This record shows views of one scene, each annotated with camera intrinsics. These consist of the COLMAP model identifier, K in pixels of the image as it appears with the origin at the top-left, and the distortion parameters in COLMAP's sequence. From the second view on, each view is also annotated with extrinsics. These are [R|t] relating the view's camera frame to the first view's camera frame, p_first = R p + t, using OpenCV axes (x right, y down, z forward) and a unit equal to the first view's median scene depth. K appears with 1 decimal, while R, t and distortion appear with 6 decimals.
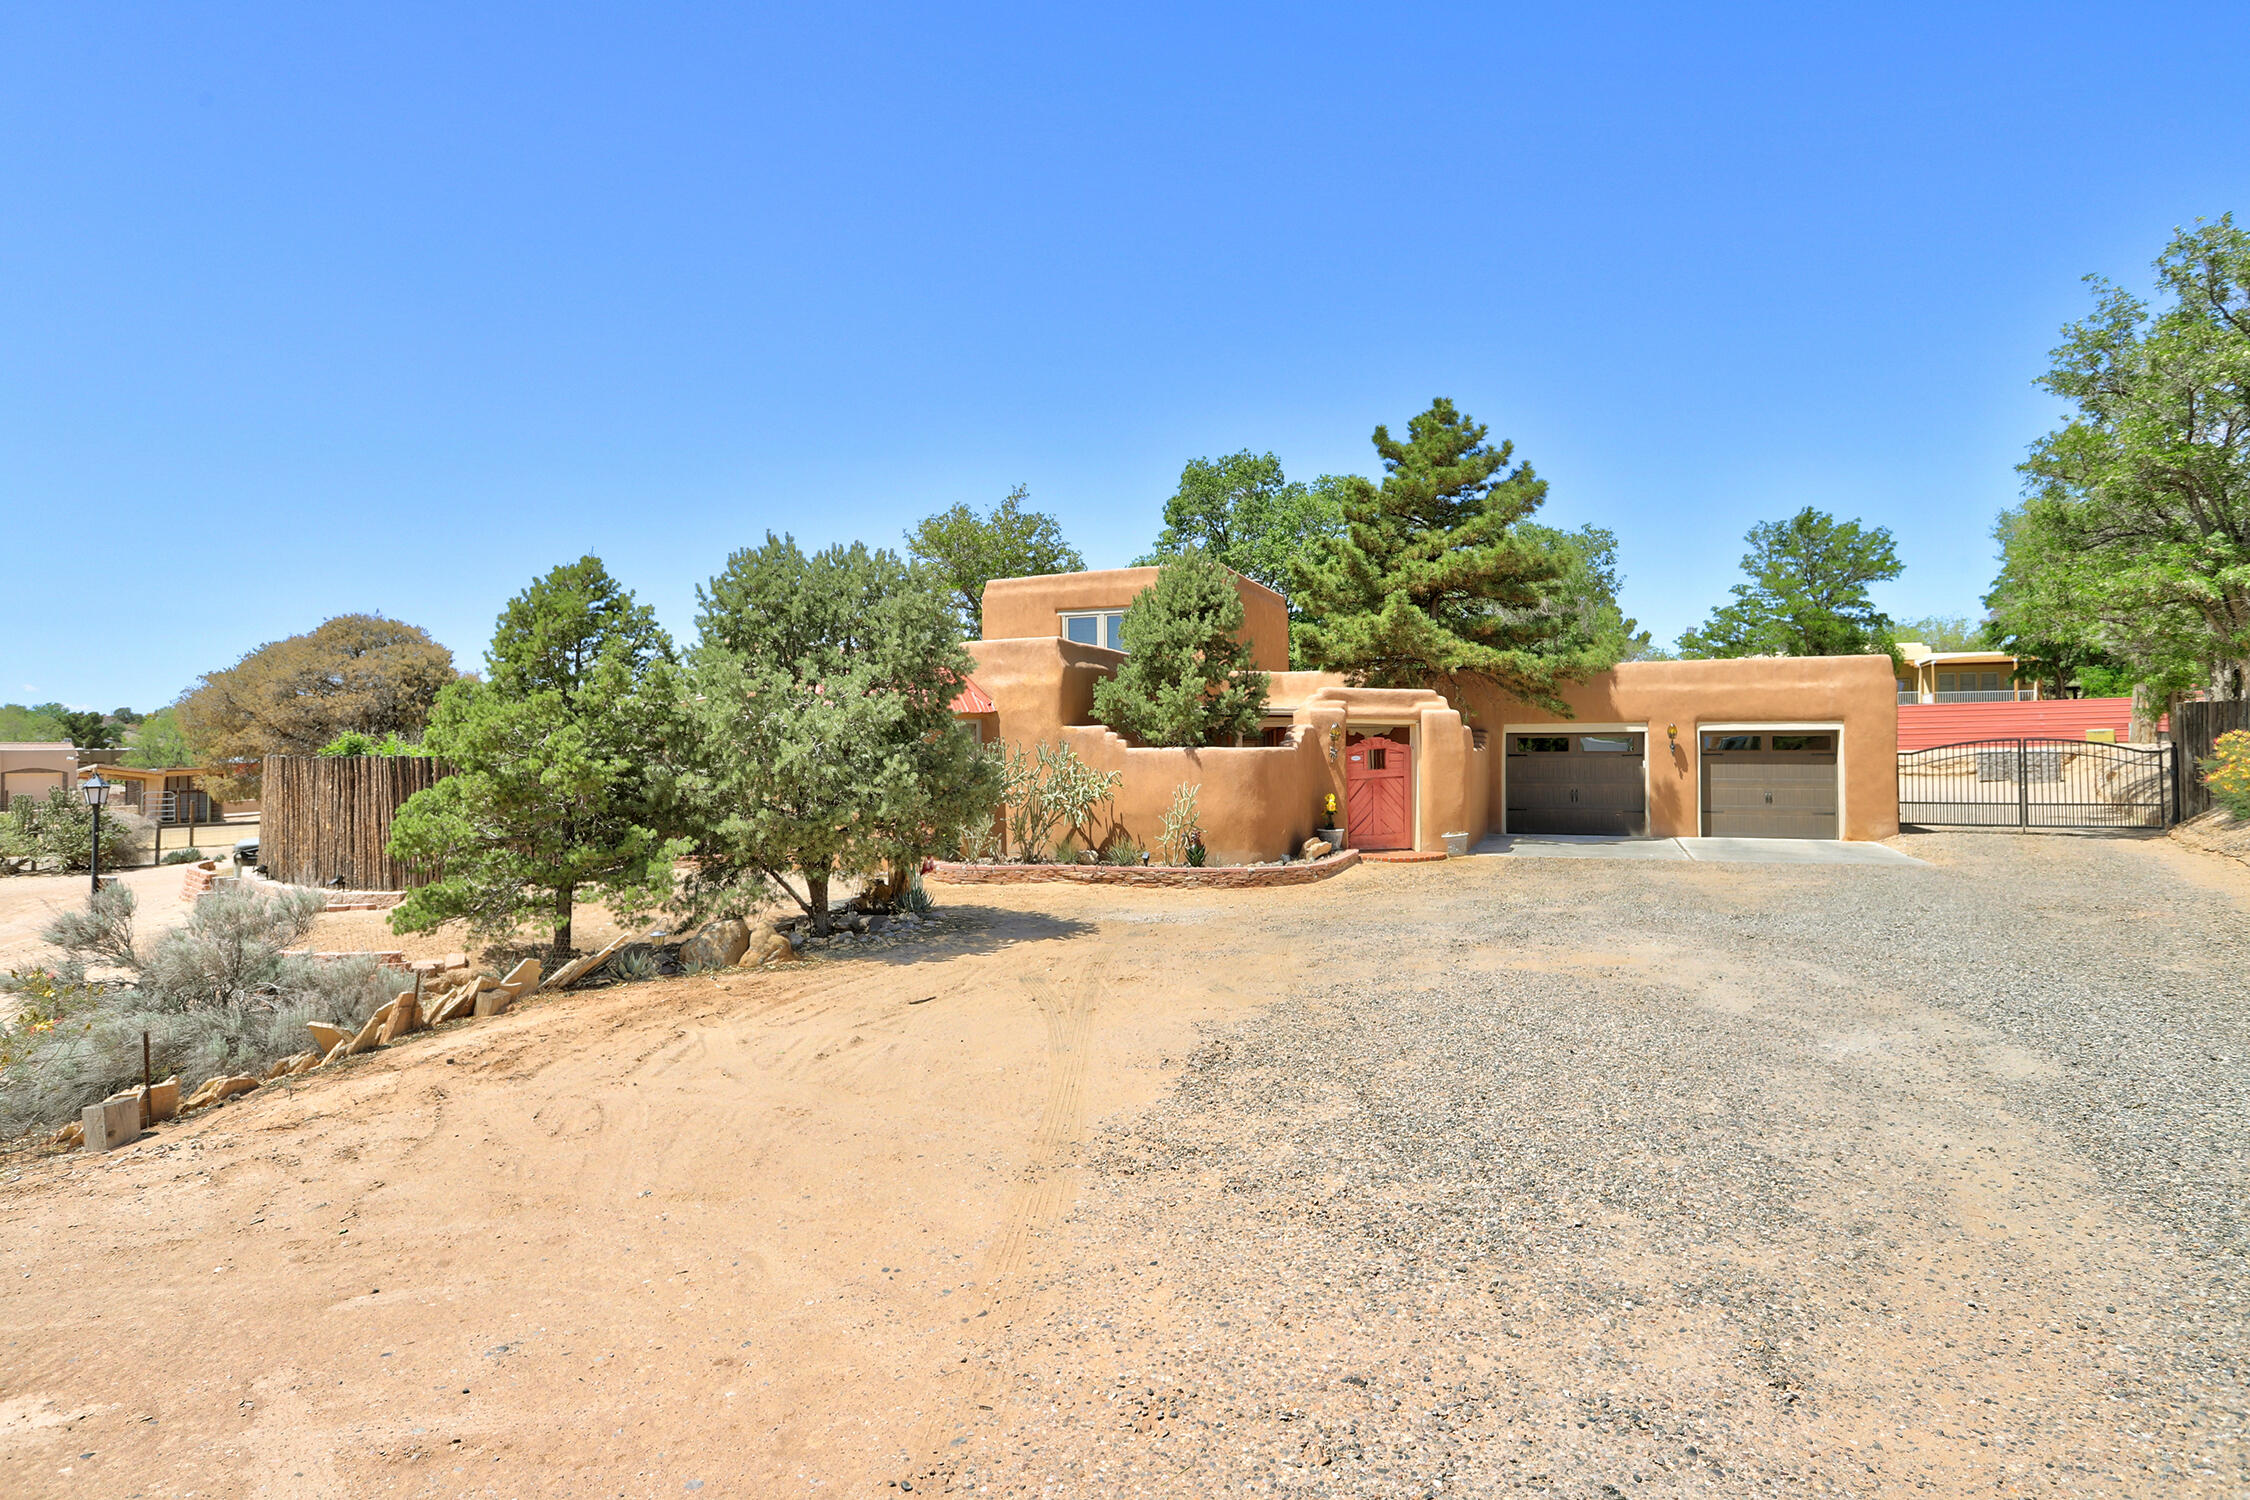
lens RADIAL K [[1314.1, 0, 1125.0], [0, 1314.1, 750.0], [0, 0, 1]] dist [0.020785, -0.000720]
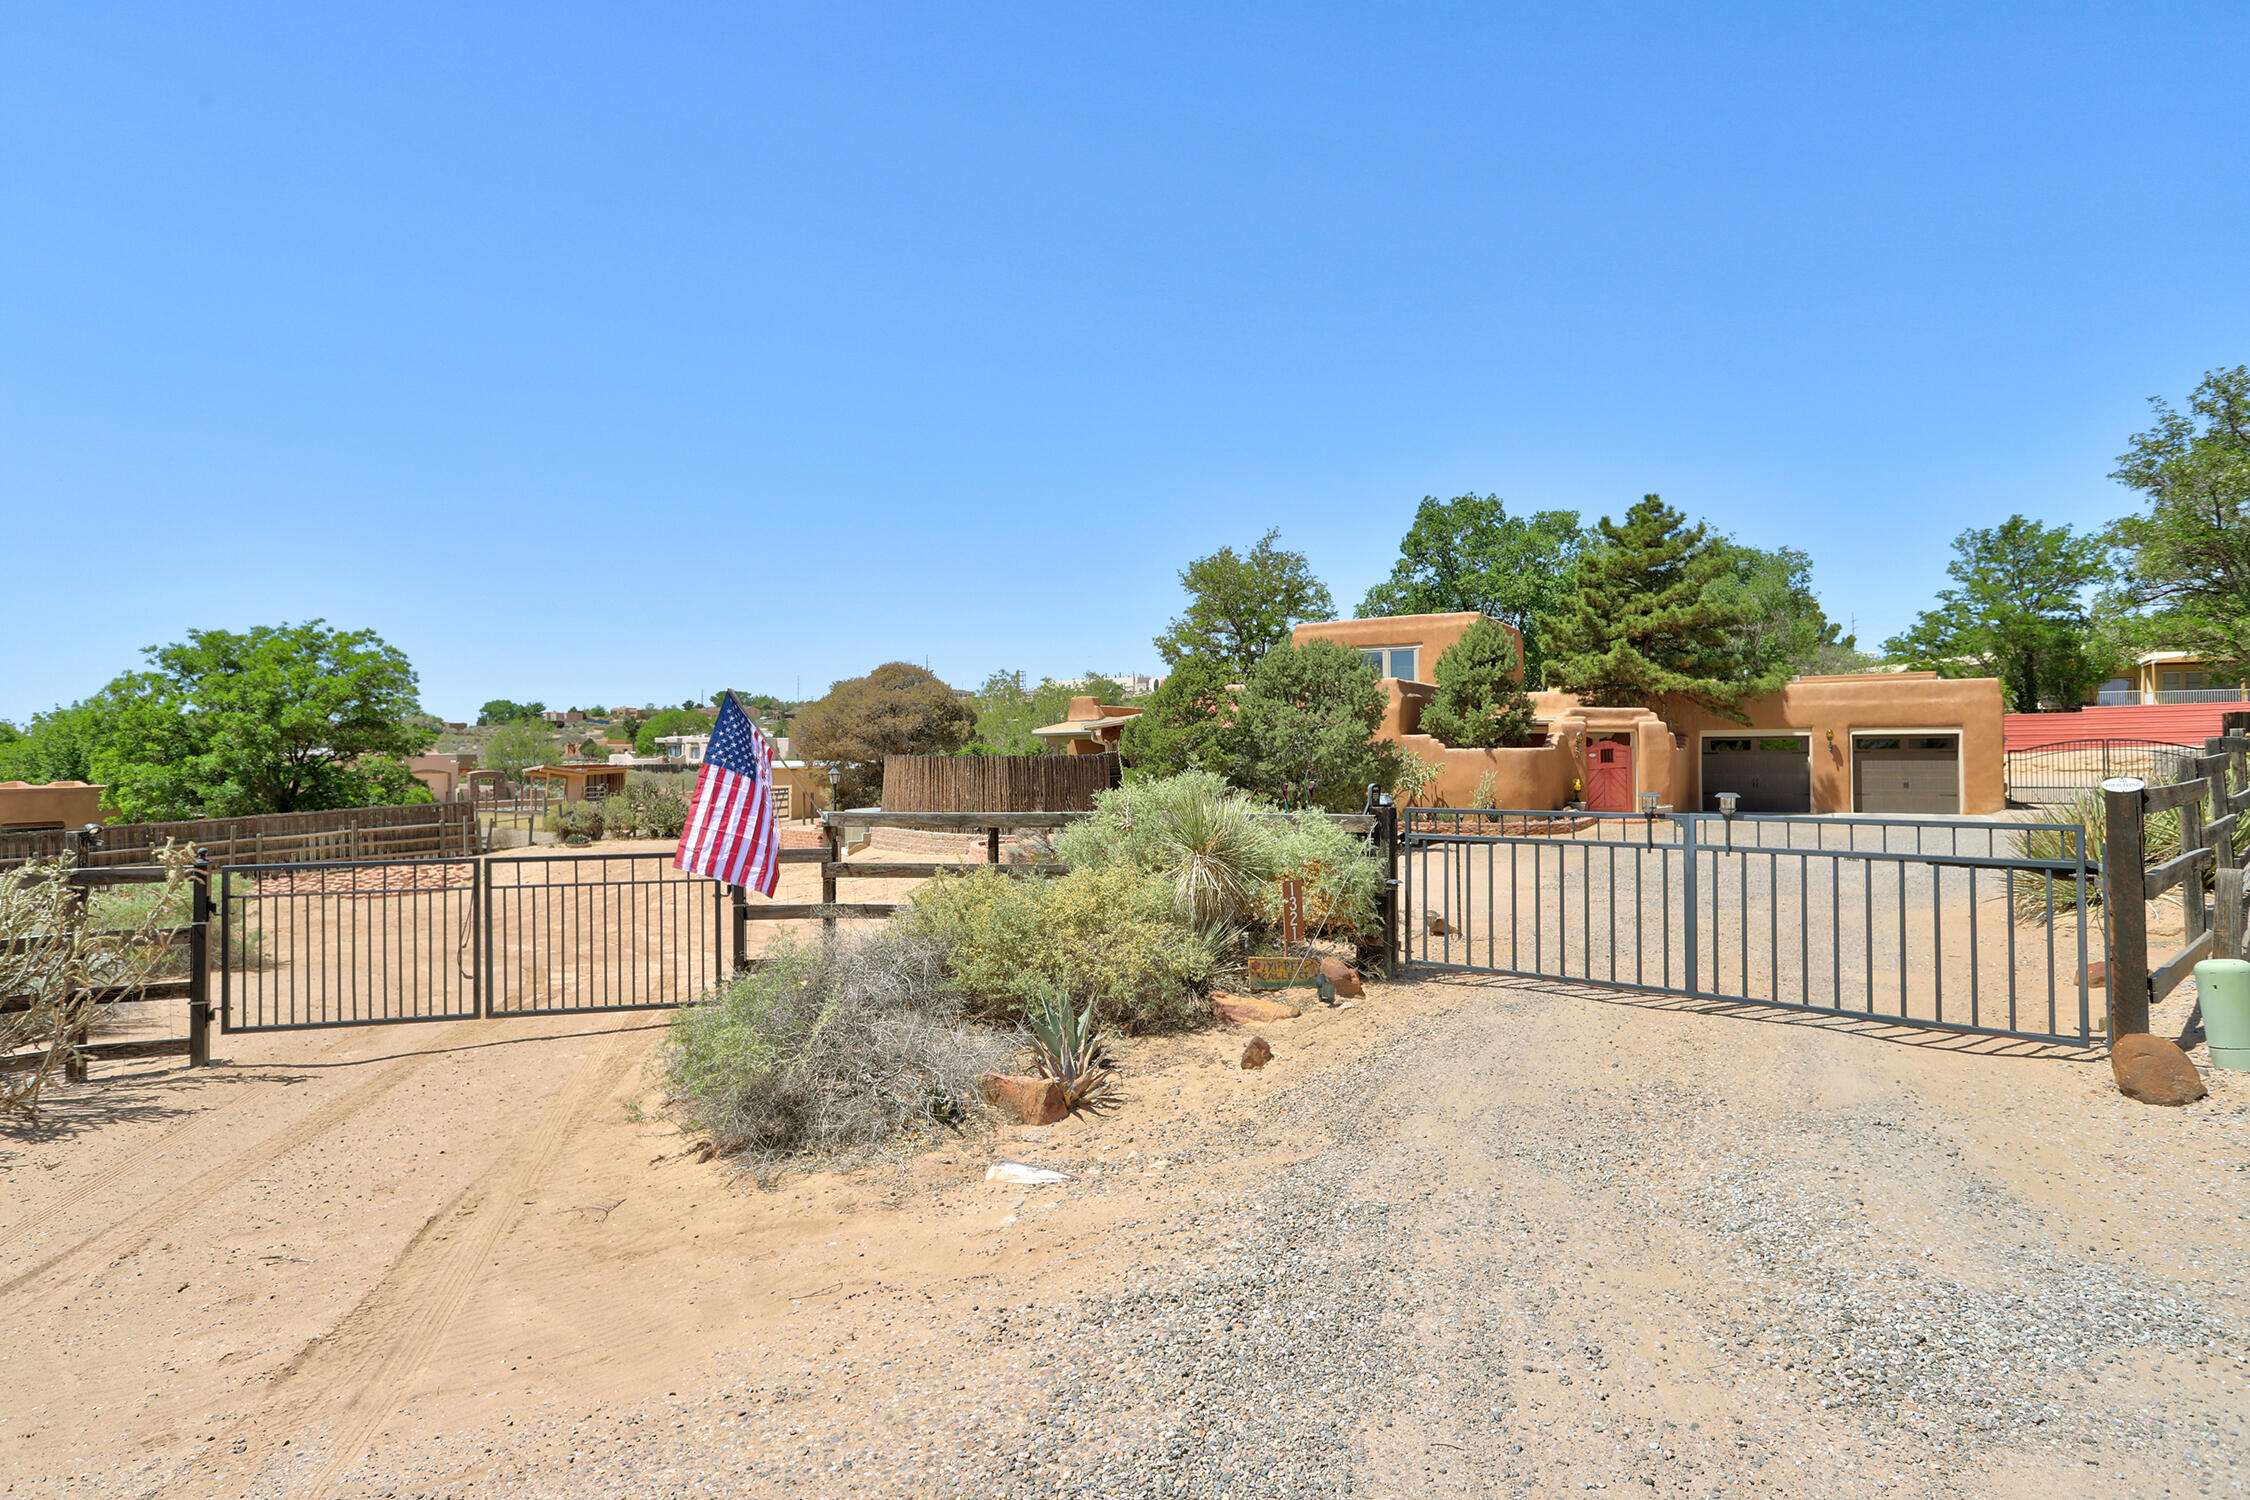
lens RADIAL K [[1314.1, 0, 1125.0], [0, 1314.1, 750.0], [0, 0, 1]] dist [0.020785, -0.000720]
pose [[0.990551, -0.003940, -0.137088, -0.122356], [0.003693, 0.999991, -0.002054, 0.001292], [0.137095, 0.001528, 0.990557, -0.464396]]
